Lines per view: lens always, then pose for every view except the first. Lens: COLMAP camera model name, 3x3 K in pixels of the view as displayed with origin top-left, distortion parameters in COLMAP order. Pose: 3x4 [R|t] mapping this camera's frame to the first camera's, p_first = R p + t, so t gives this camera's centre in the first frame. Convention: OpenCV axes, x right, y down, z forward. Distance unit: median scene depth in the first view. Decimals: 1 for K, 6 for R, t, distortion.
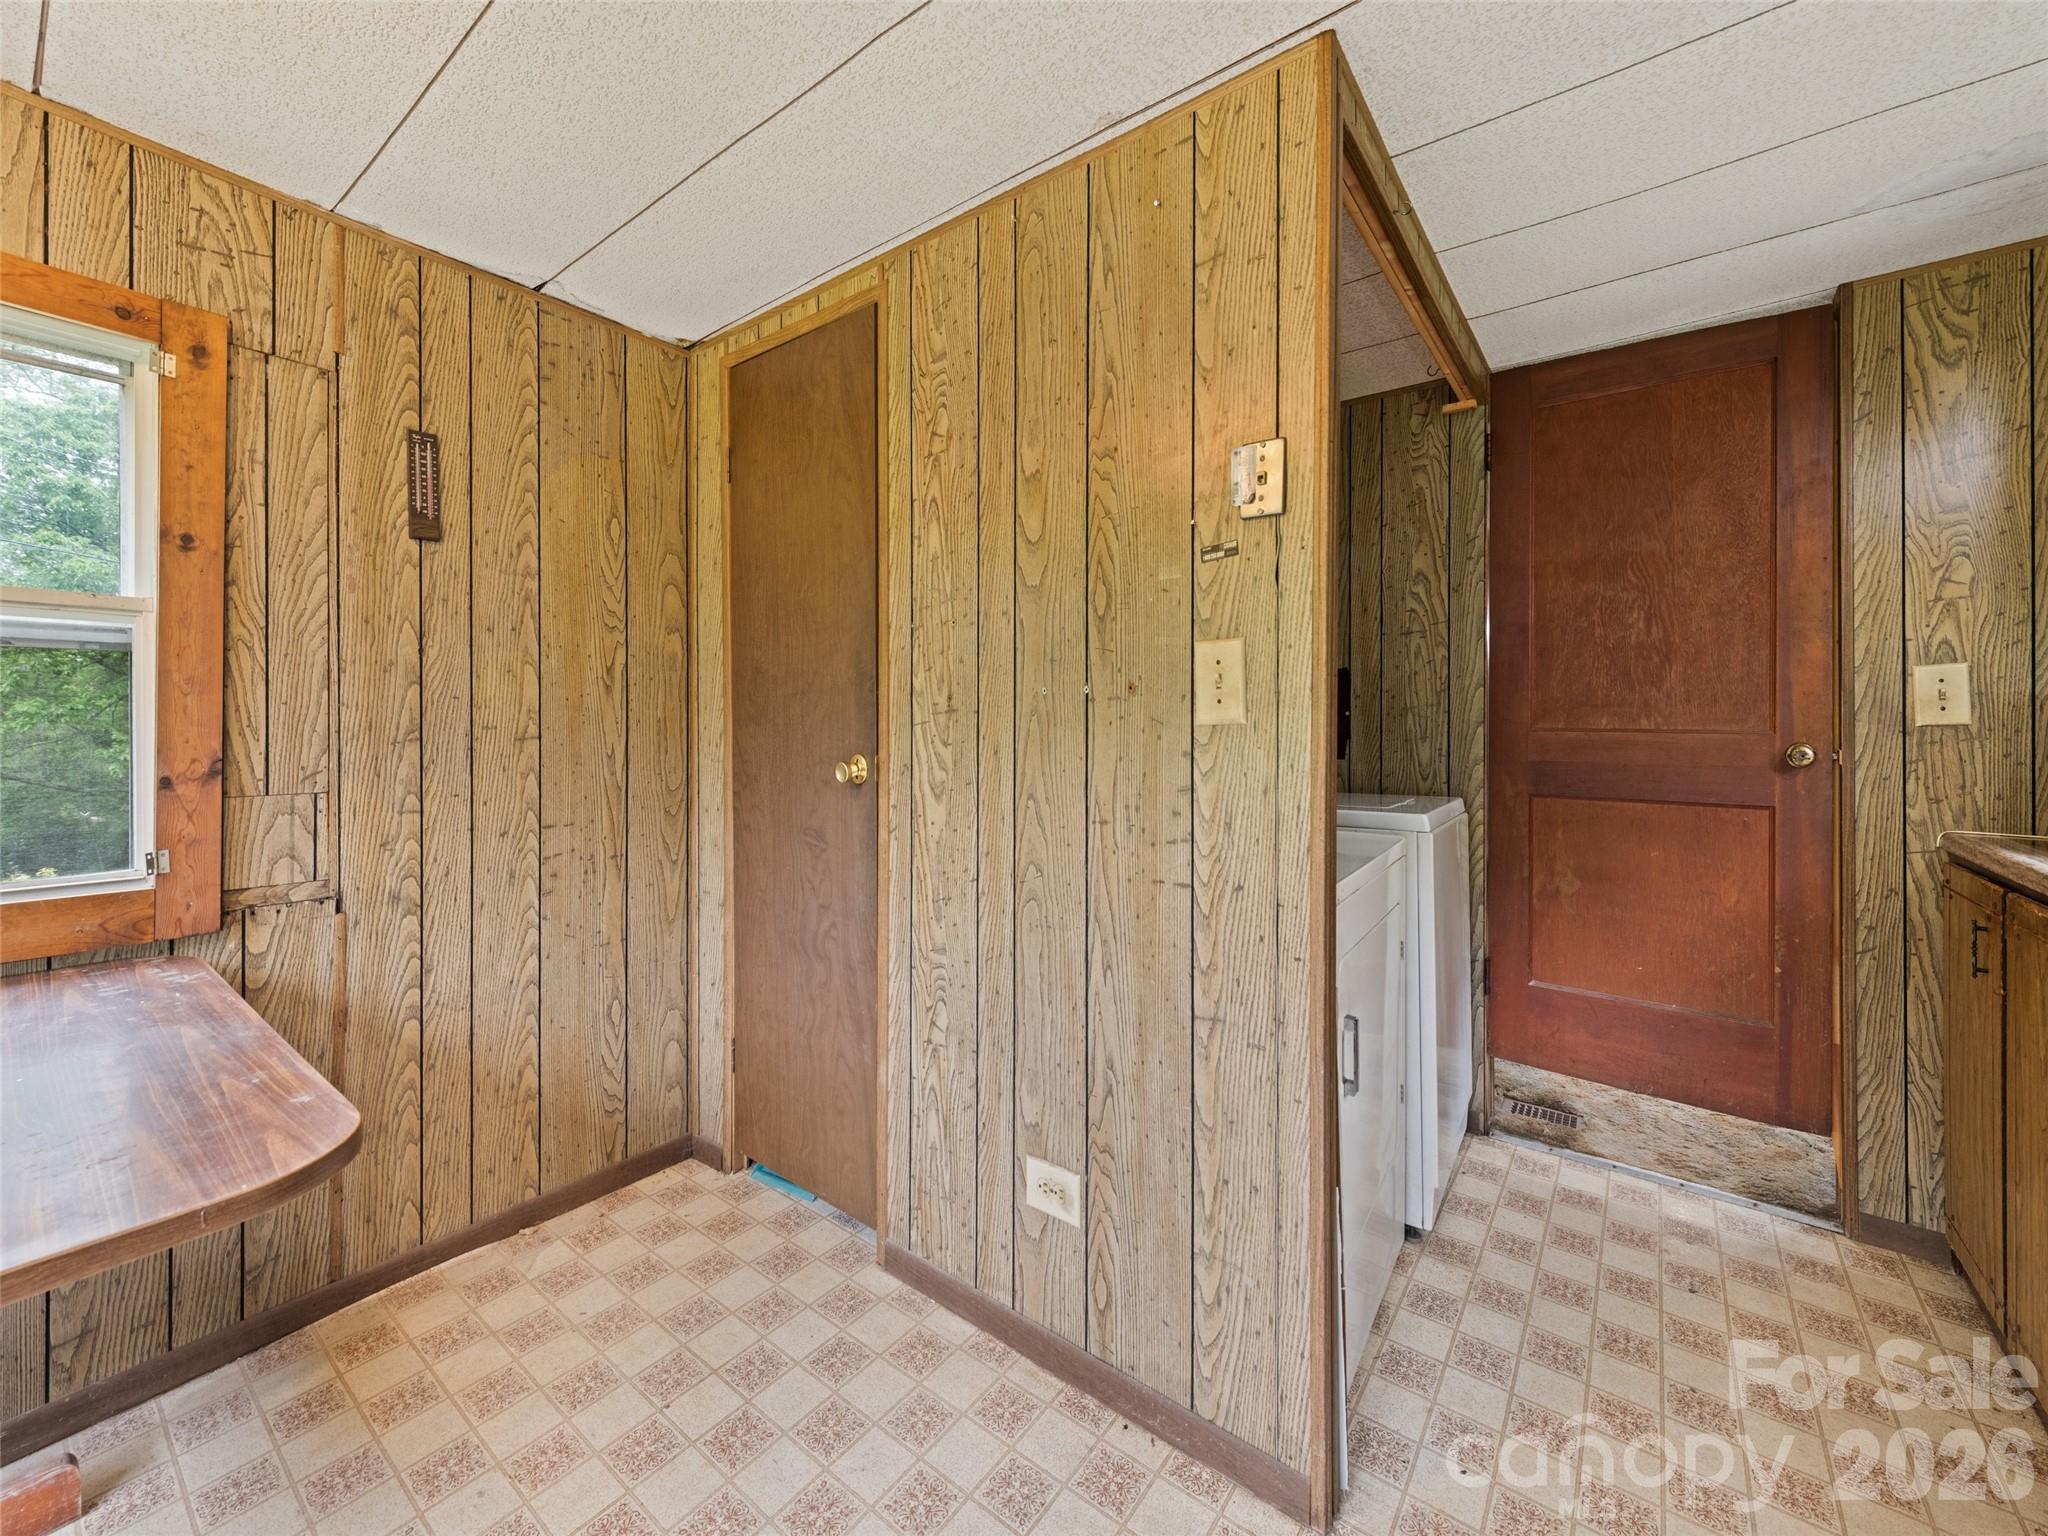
lens RADIAL K [[814.1, 0, 996.3], [0, 814.1, 720.6], [0, 0, 1]] dist [0.008650, -0.002048]
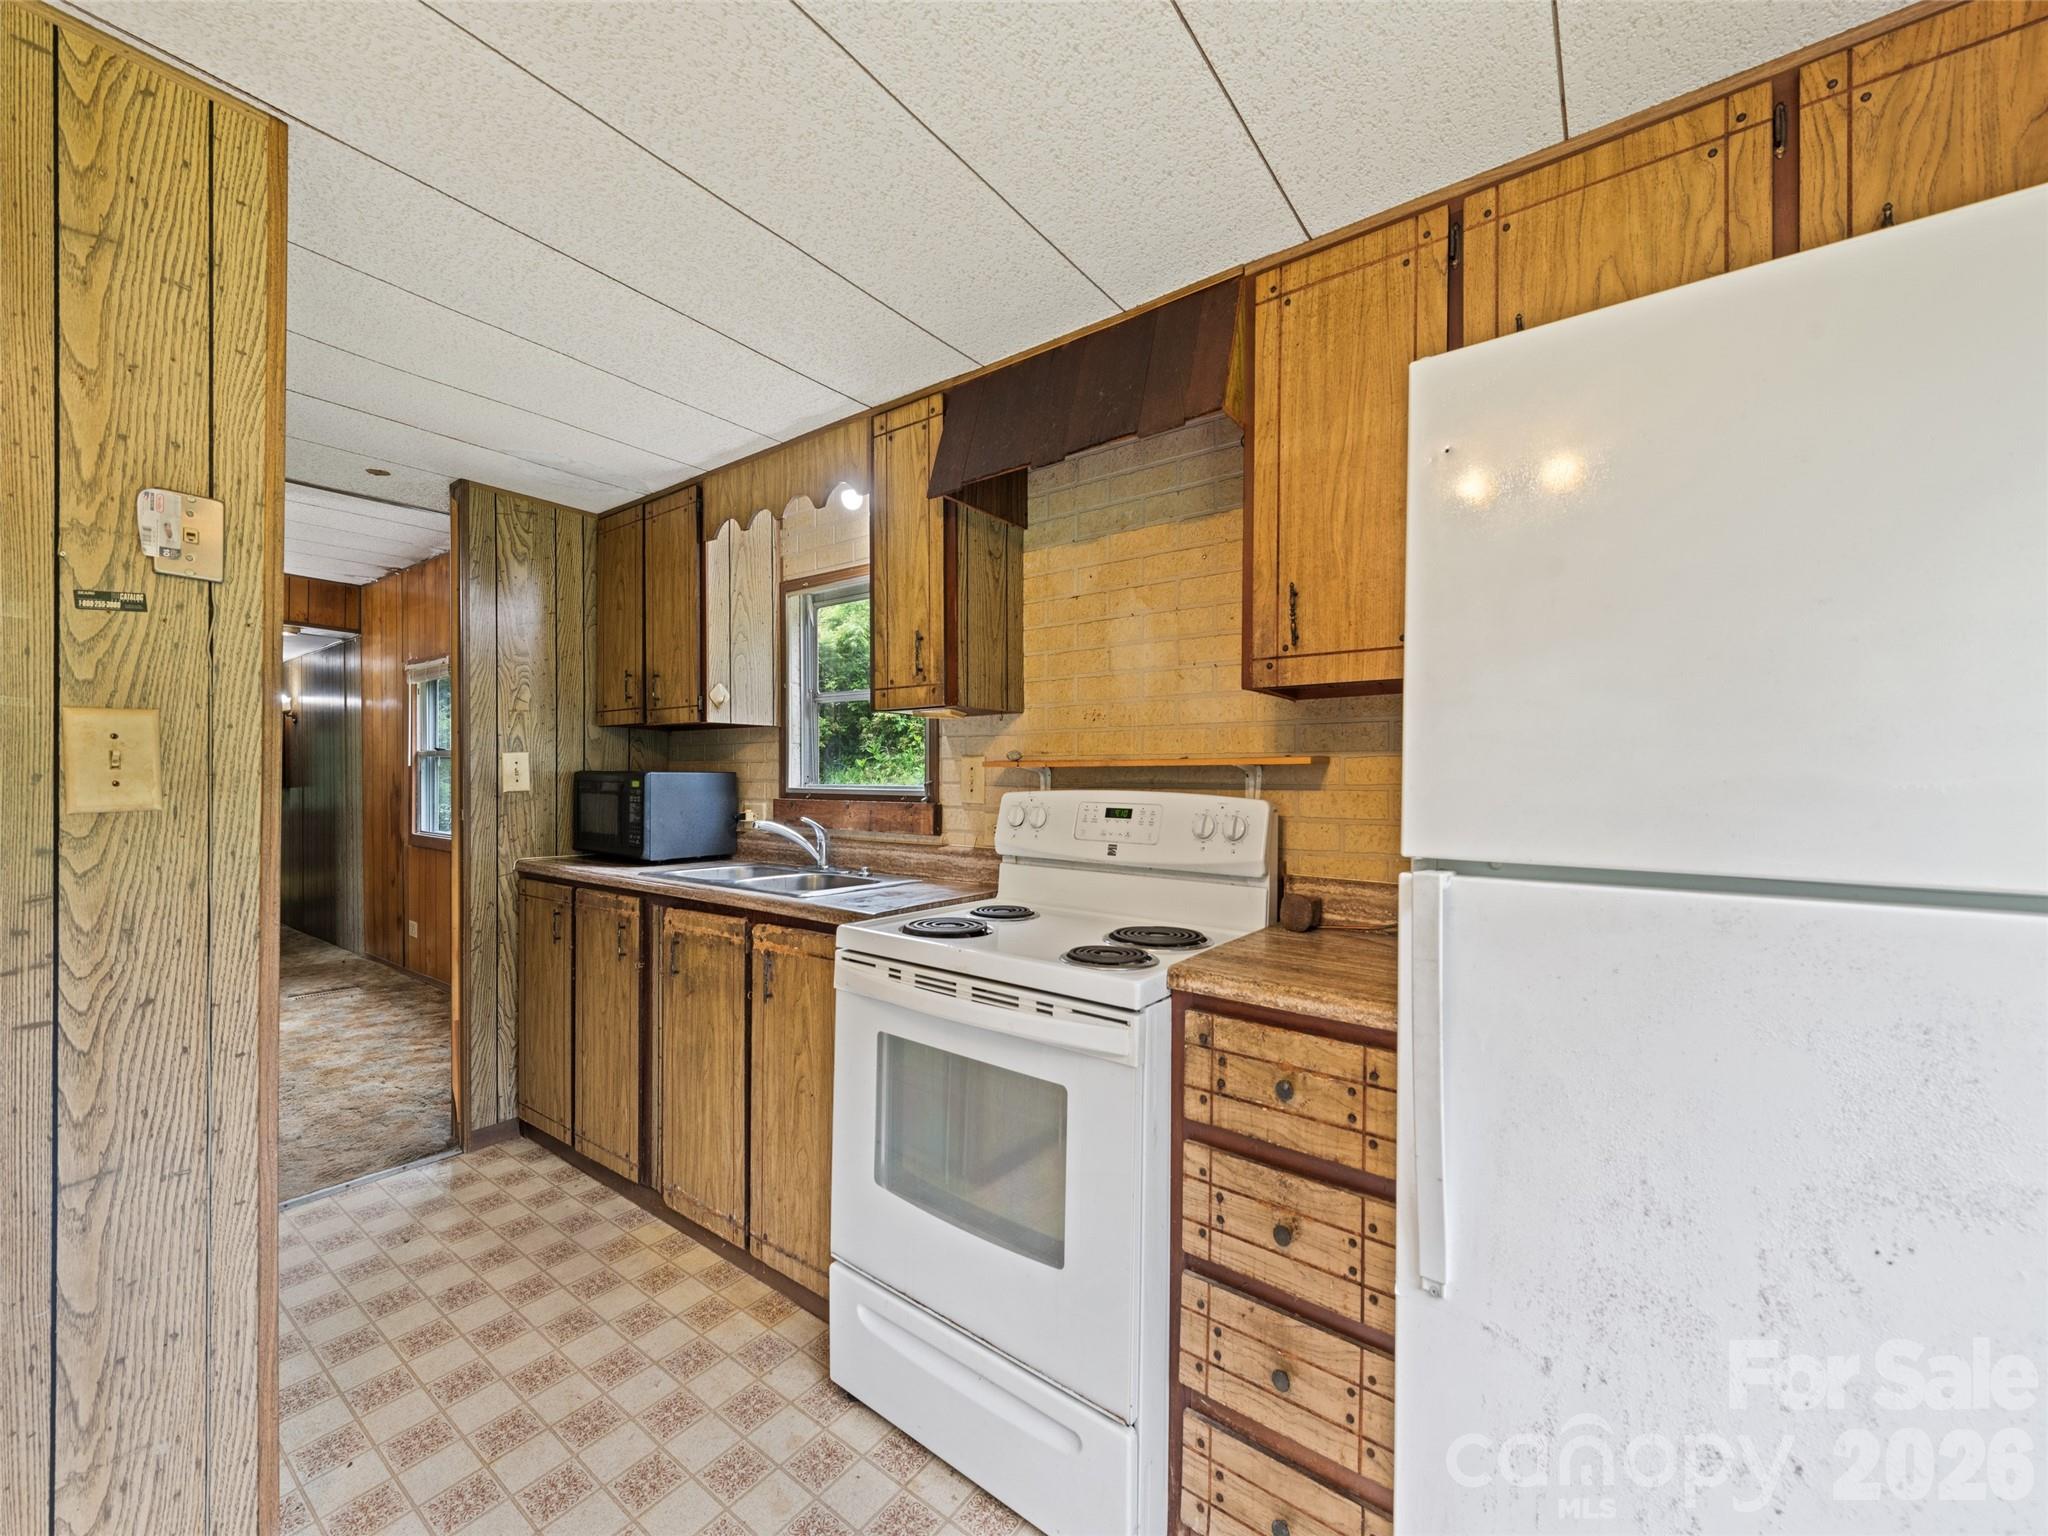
lens RADIAL K [[814.1, 0, 1016.6], [0, 814.1, 776.8], [0, 0, 1]] dist [0.008650, -0.002048]
pose [[-0.013645, 0.000573, 0.999907, -0.435324], [-0.001733, 0.999998, -0.000597, -0.024318], [-0.999905, -0.001741, -0.013644, 0.075533]]
